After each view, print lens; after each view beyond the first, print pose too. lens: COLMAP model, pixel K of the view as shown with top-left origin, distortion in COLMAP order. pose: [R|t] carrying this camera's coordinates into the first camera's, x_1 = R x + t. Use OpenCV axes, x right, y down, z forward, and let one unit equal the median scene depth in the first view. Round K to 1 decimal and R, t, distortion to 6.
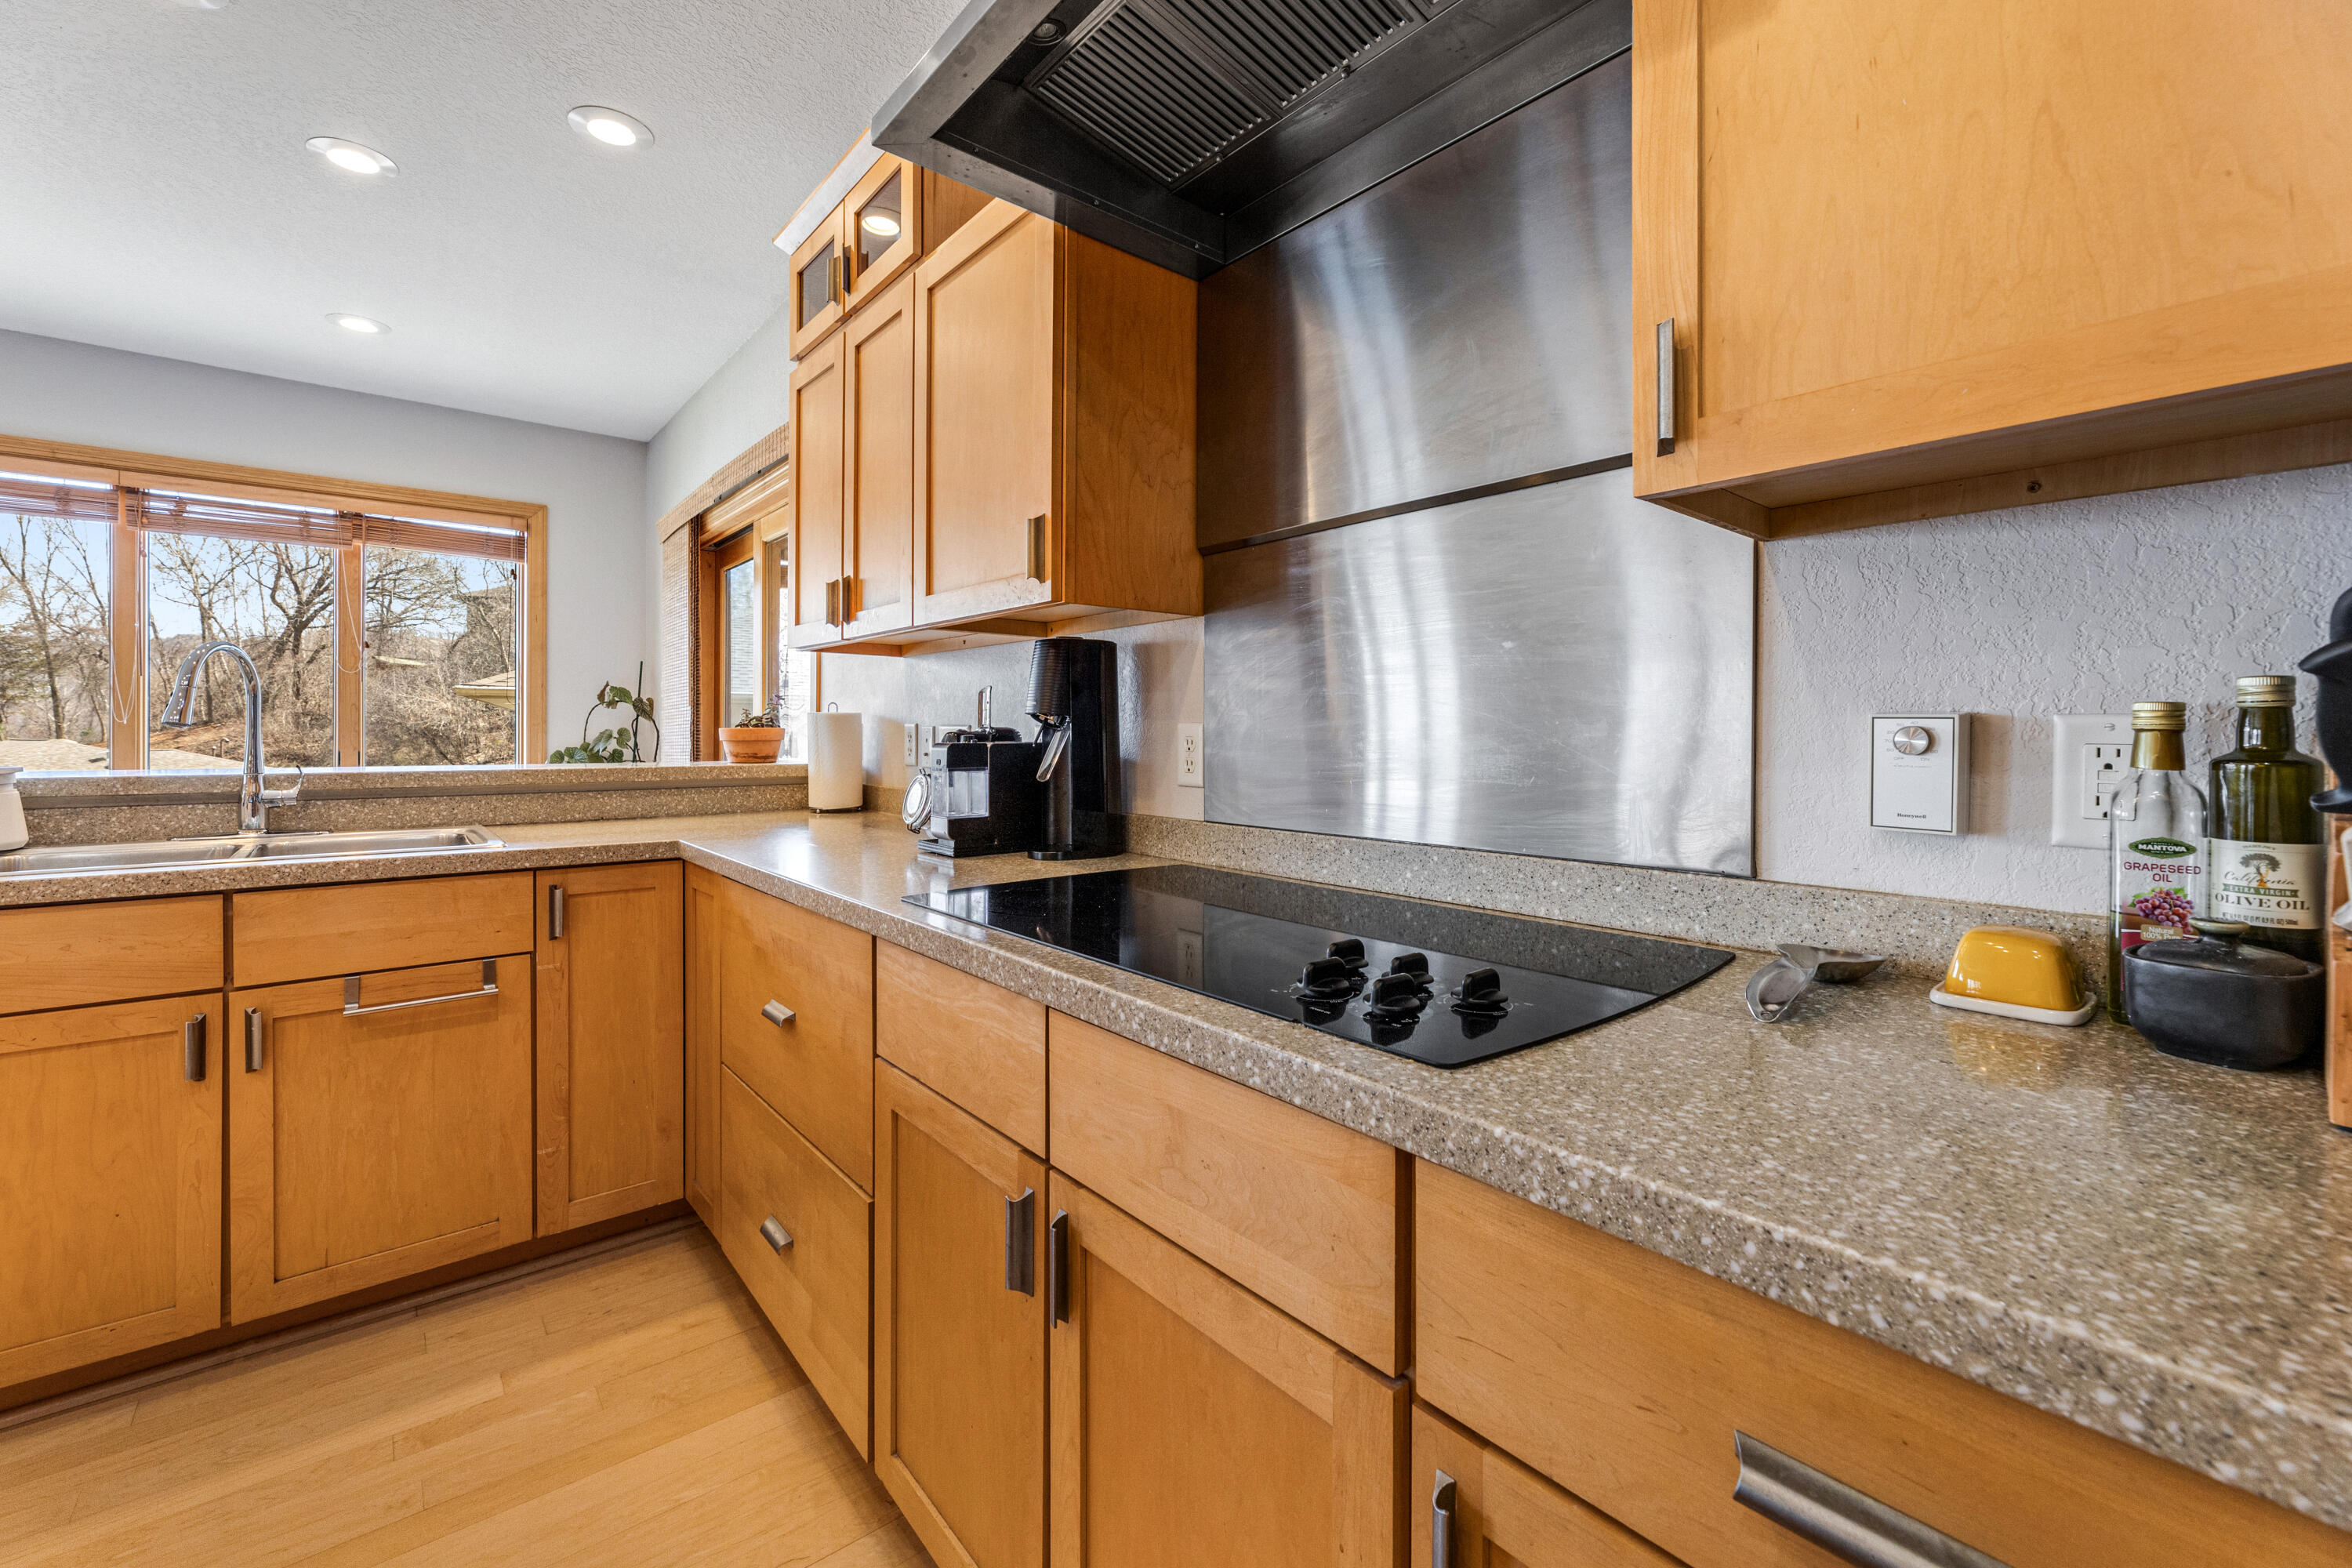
lens RADIAL K [[960.7, 0, 1167.9], [0, 960.7, 727.2], [0, 0, 1]] dist [0.000878, 0.000562]
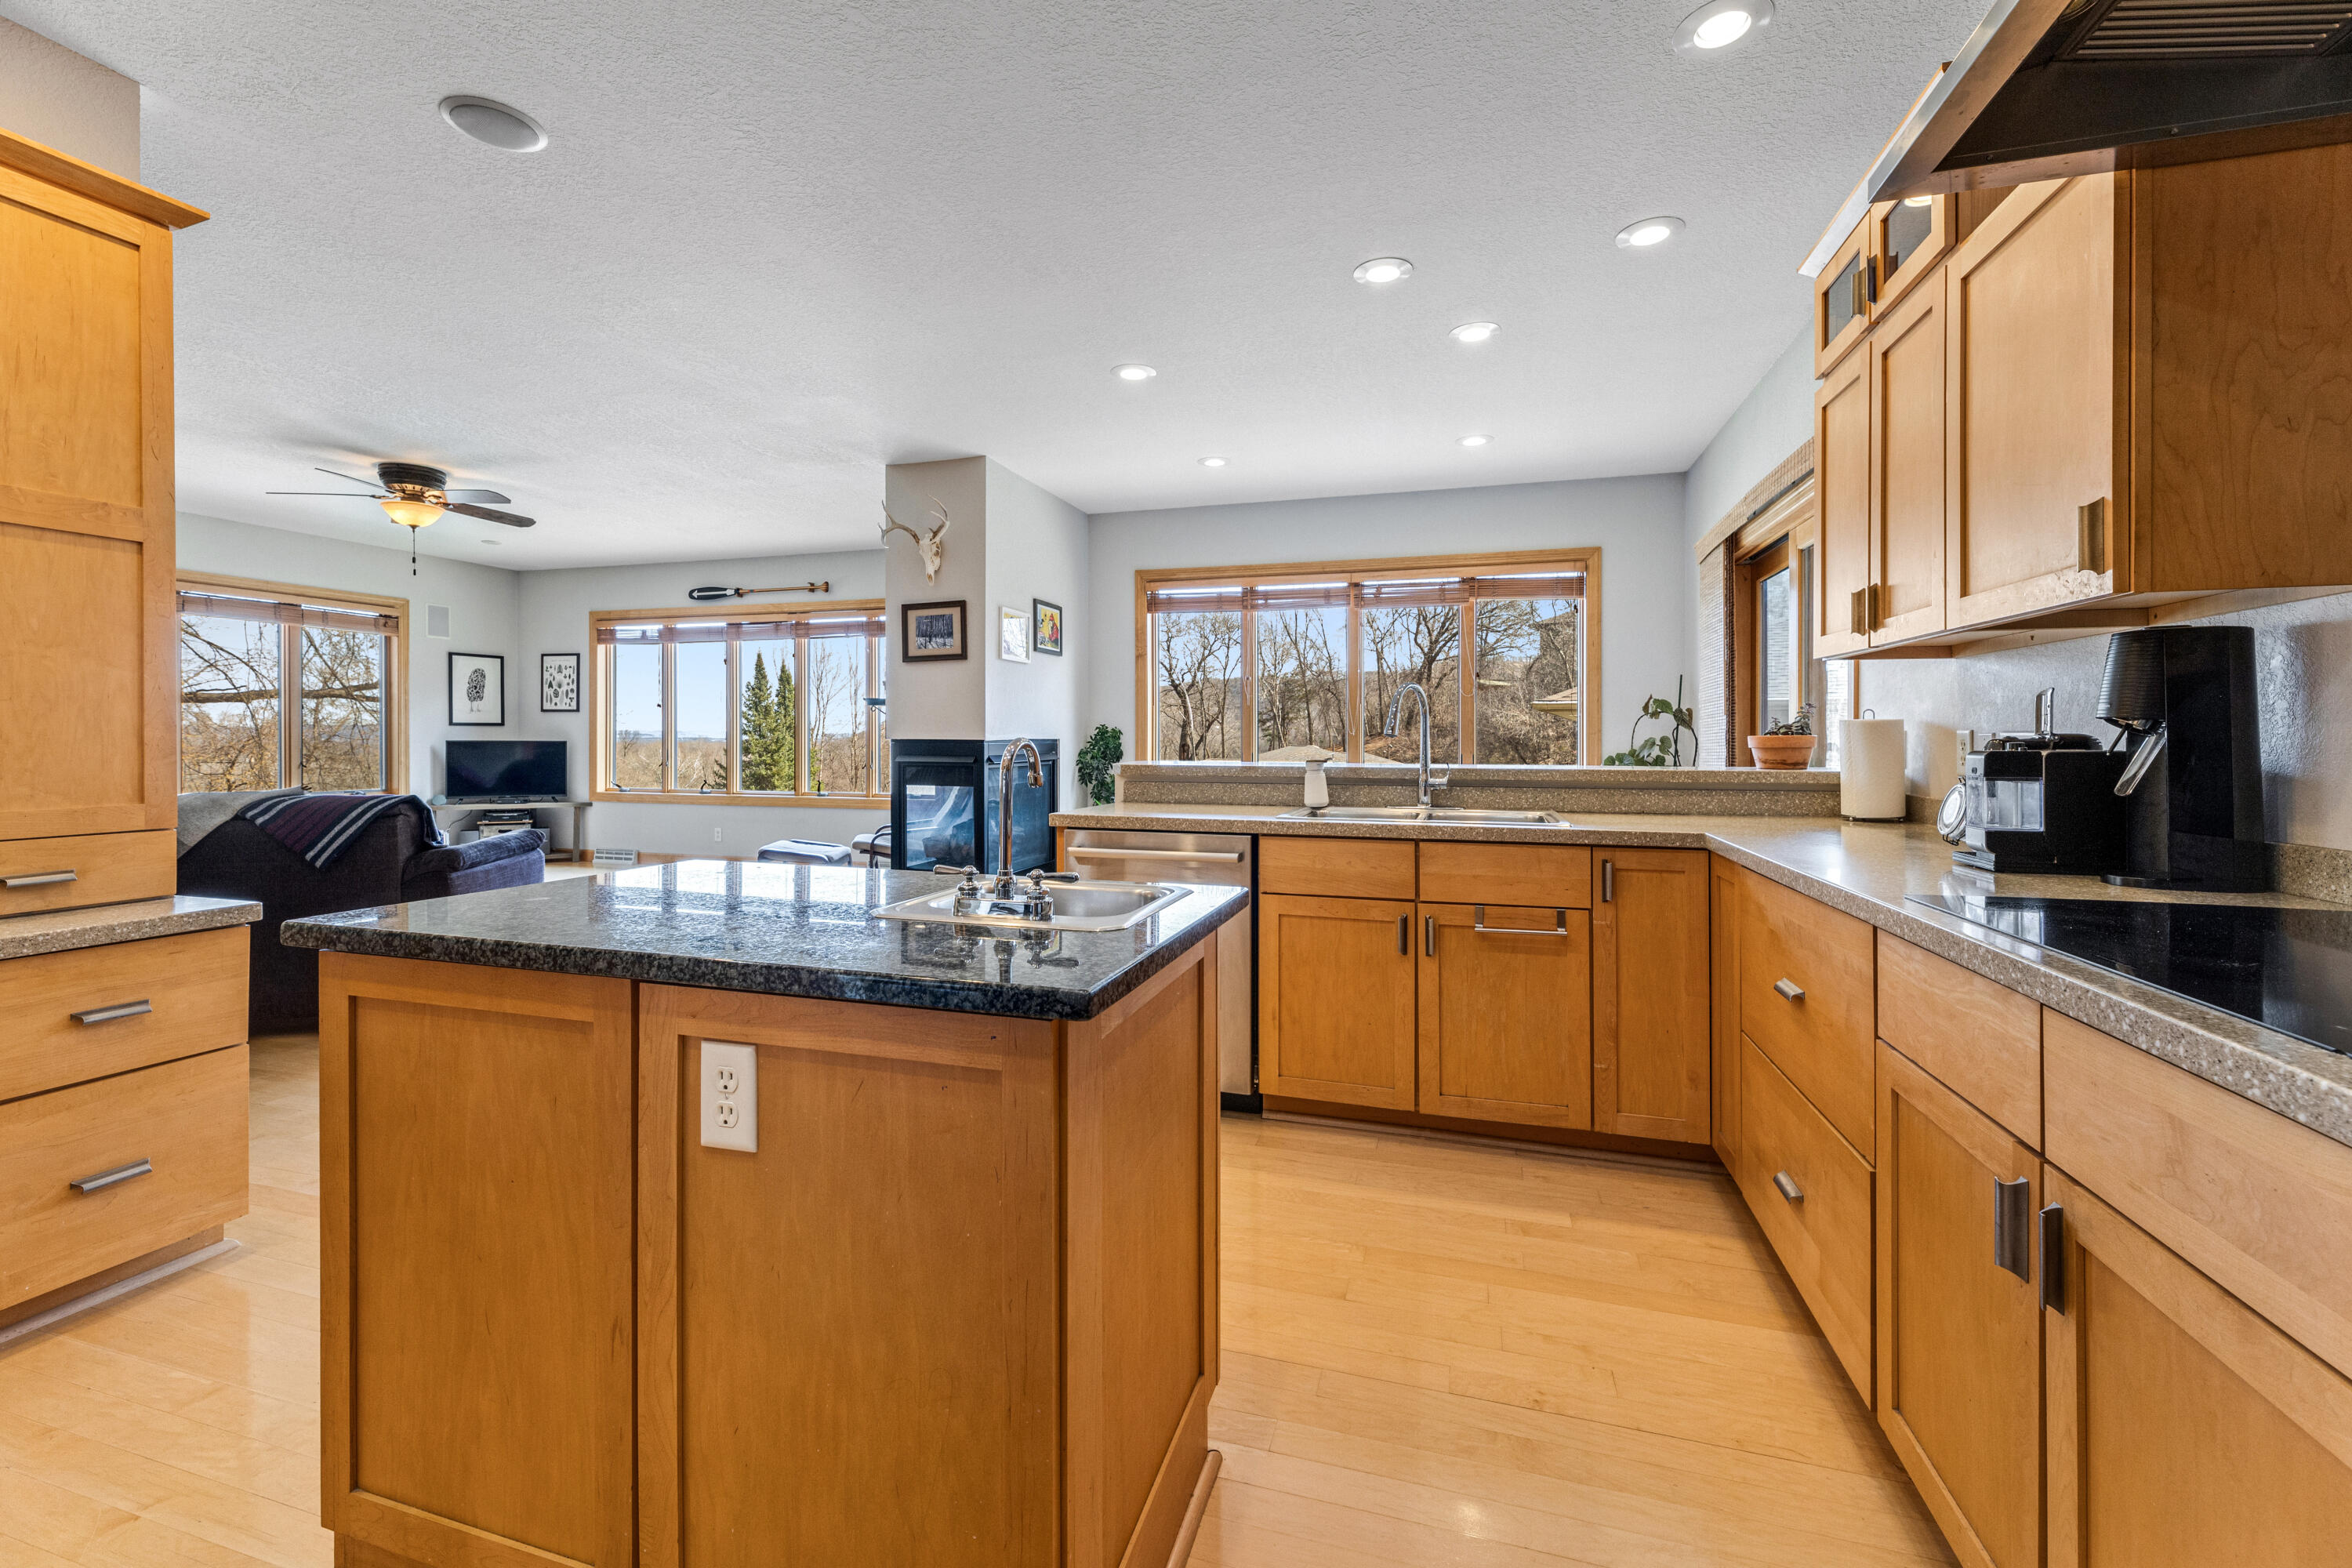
lens RADIAL K [[968.9, 0, 1172.8], [0, 968.9, 744.5], [0, 0, 1]] dist [0.000008, -0.000493]
pose [[0.547242, 0.002862, -0.836970, 0.127751], [0.005178, 0.999963, 0.006805, -0.000431], [0.836959, -0.008058, 0.547207, -0.190793]]
